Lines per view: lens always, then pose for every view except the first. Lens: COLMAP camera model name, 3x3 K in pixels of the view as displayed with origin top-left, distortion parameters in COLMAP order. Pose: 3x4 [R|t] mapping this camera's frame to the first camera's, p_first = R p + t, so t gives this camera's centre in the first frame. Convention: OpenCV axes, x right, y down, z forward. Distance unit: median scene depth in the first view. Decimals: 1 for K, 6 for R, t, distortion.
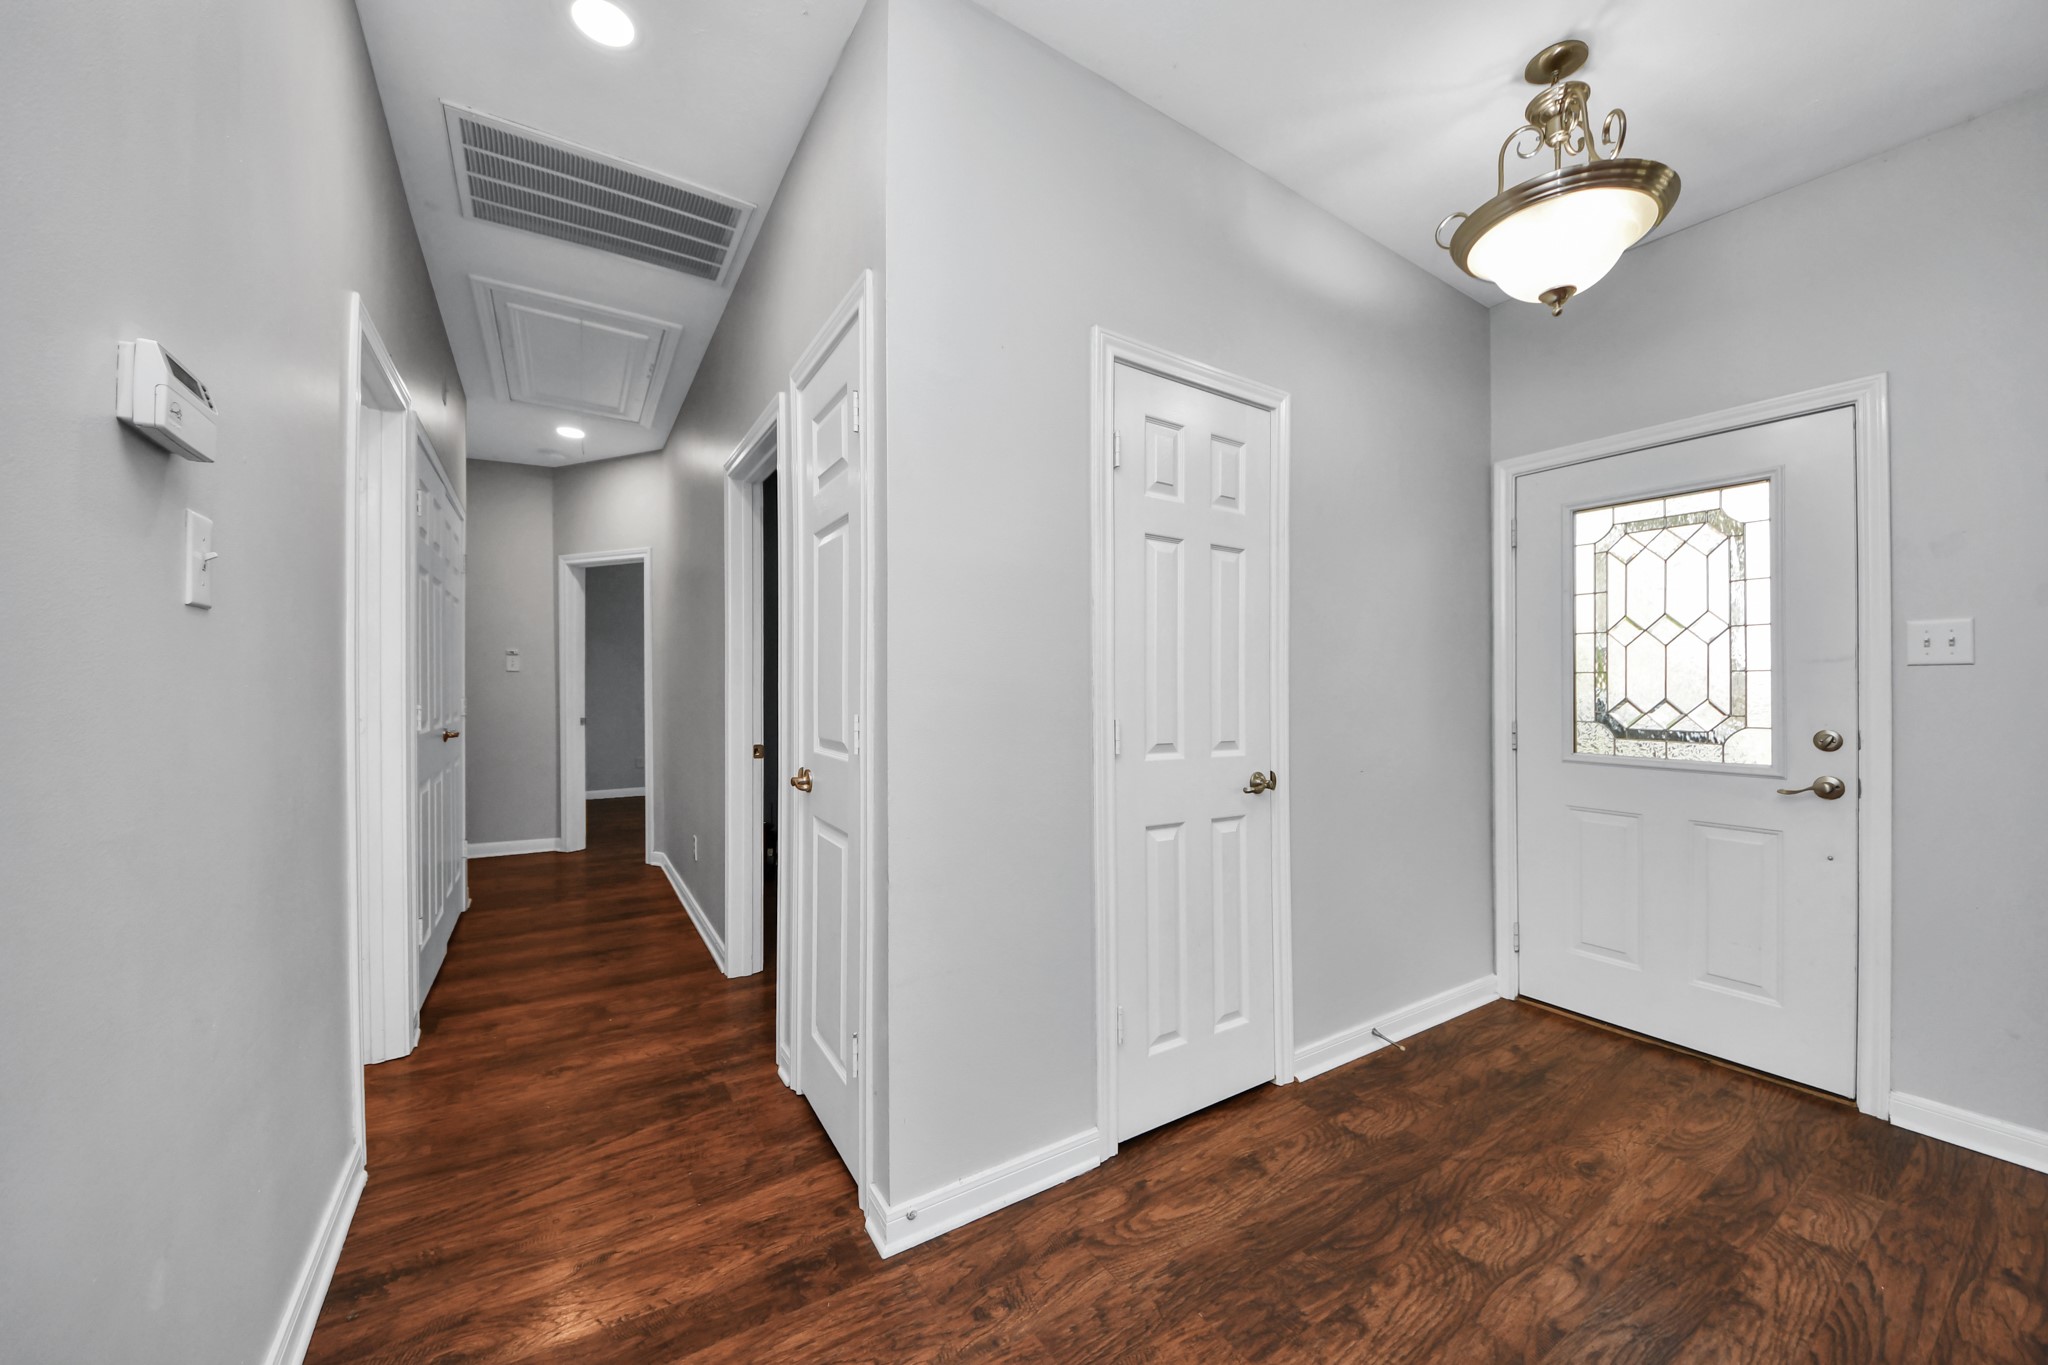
lens RADIAL K [[747.2, 0, 1029.3], [0, 747.2, 696.9], [0, 0, 1]] dist [0.004611, -0.007698]
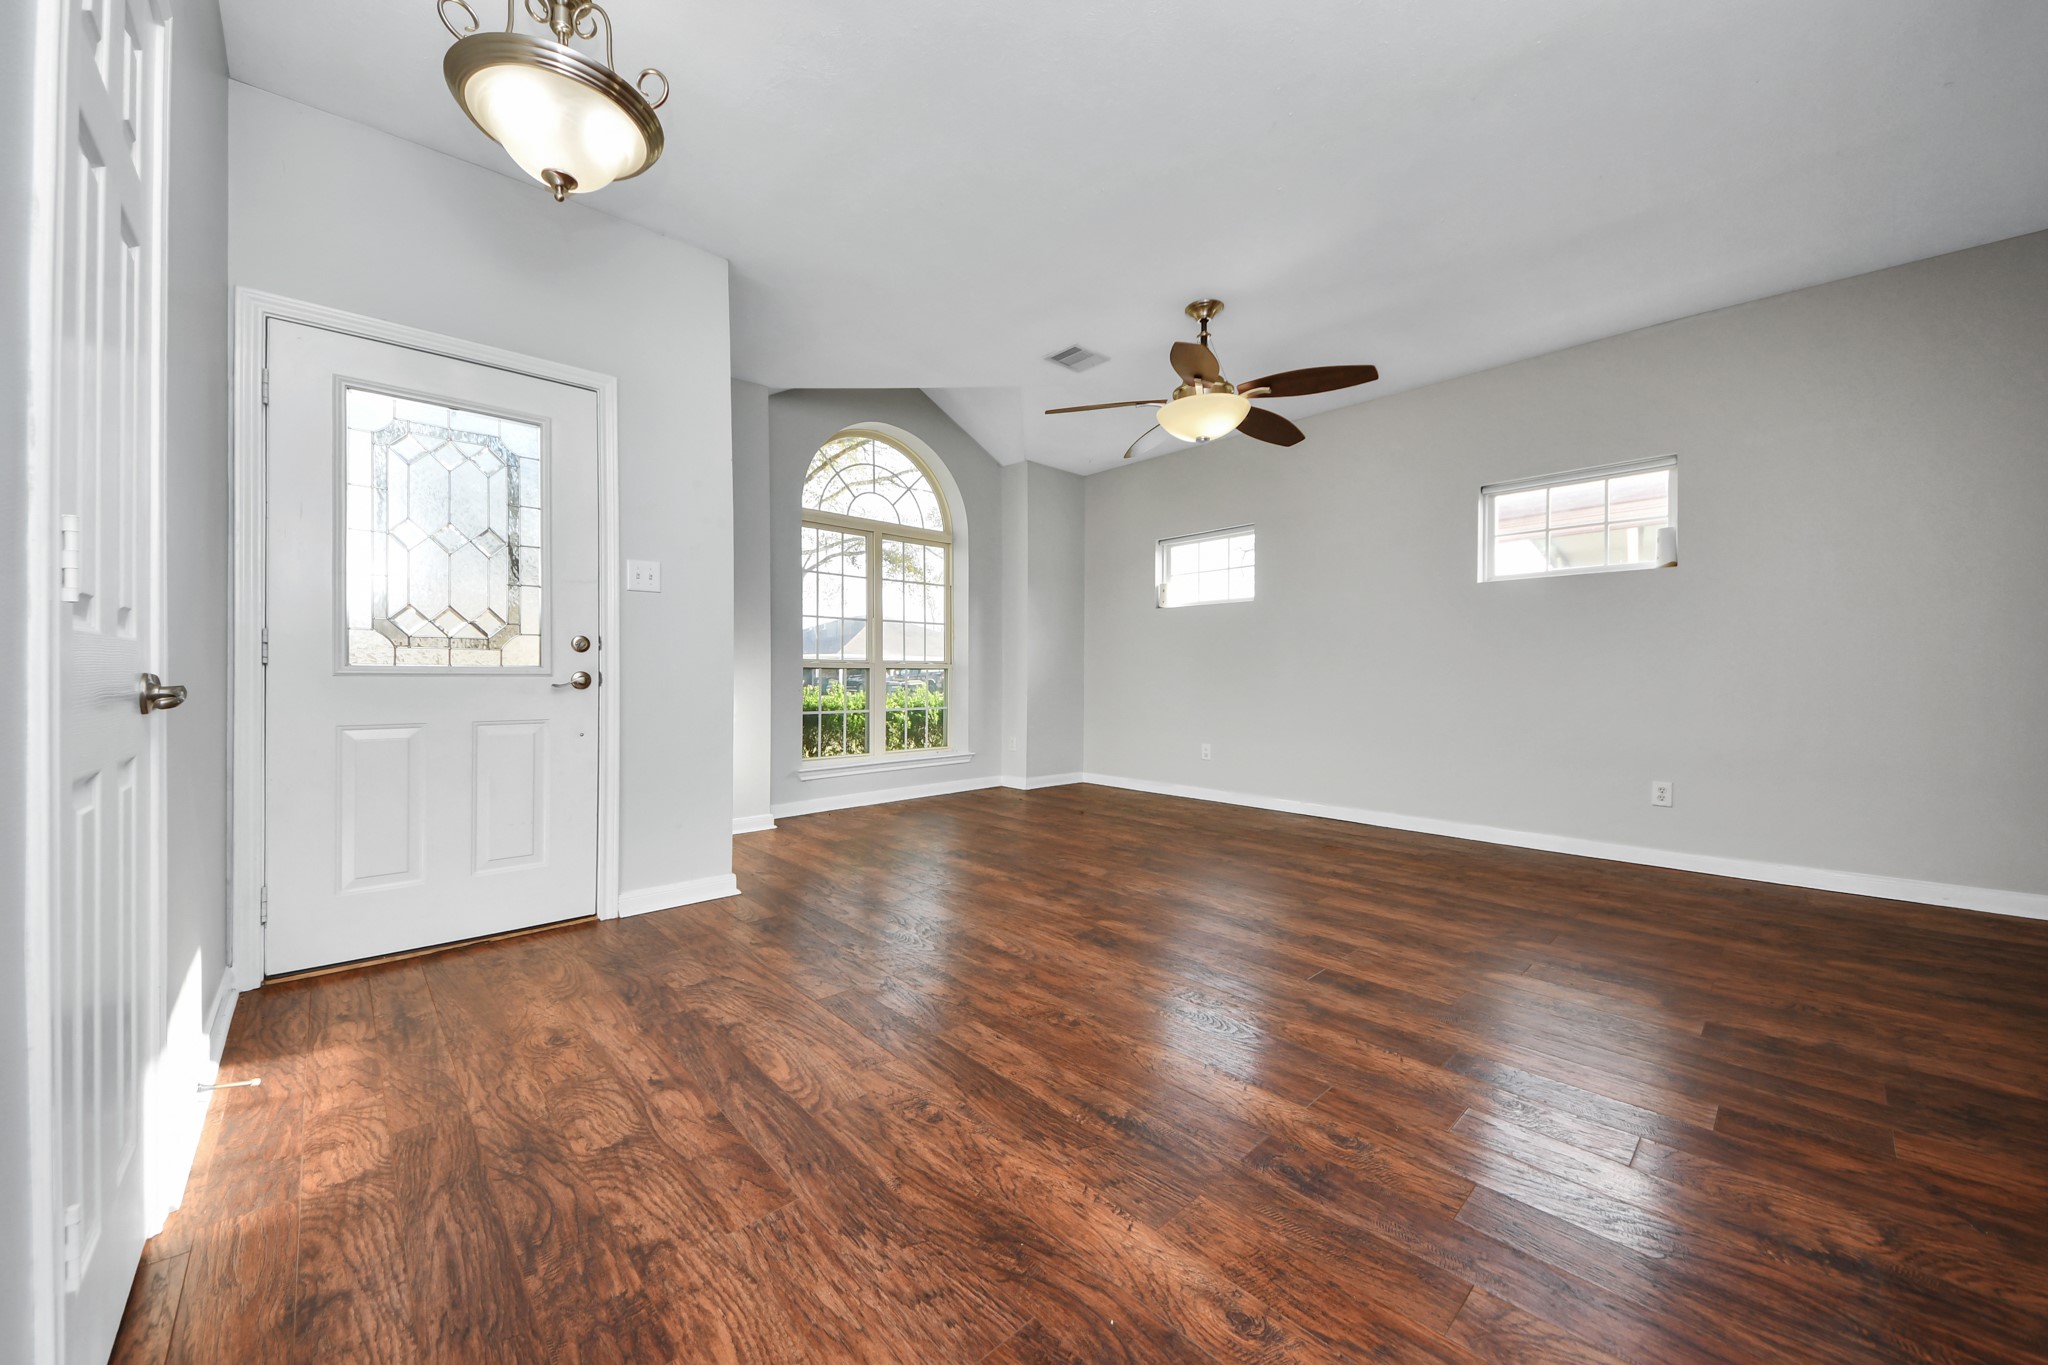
lens RADIAL K [[747.2, 0, 1008.3], [0, 747.2, 666.8], [0, 0, 1]] dist [0.004611, -0.007698]
pose [[-0.152340, -0.004217, 0.988319, -0.404246], [0.004972, 0.999975, 0.005033, 0.121623], [-0.988316, 0.005681, -0.152316, 0.584934]]
